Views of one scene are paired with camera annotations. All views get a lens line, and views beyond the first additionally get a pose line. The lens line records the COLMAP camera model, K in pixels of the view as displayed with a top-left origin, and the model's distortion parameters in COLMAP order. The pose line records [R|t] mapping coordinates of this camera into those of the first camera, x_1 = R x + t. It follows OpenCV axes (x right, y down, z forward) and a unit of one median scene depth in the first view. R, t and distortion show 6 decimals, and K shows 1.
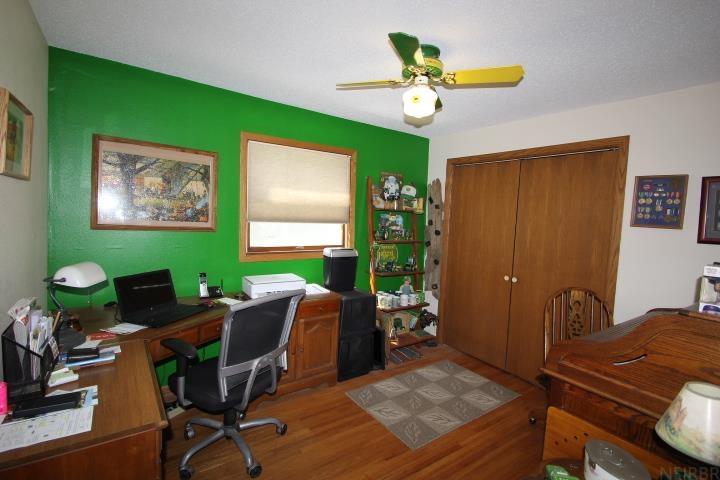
lens RADIAL K [[333.5, 0, 359.9], [0, 333.5, 241.7], [0, 0, 1]] dist [0.004796, -0.009148]
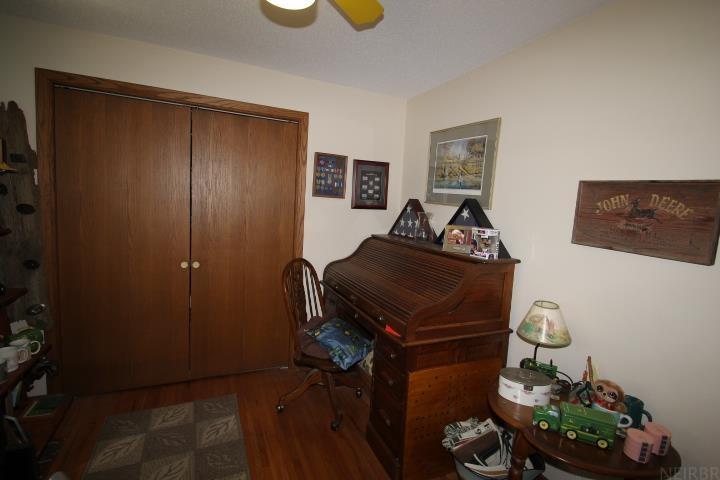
lens RADIAL K [[333.5, 0, 360.6], [0, 333.5, 237.4], [0, 0, 1]] dist [0.004796, -0.009148]
pose [[0.196754, -0.142338, 0.970066, -0.286613], [0.035101, 0.989794, 0.138113, -0.059712], [-0.979824, 0.006876, 0.199742, 0.626686]]
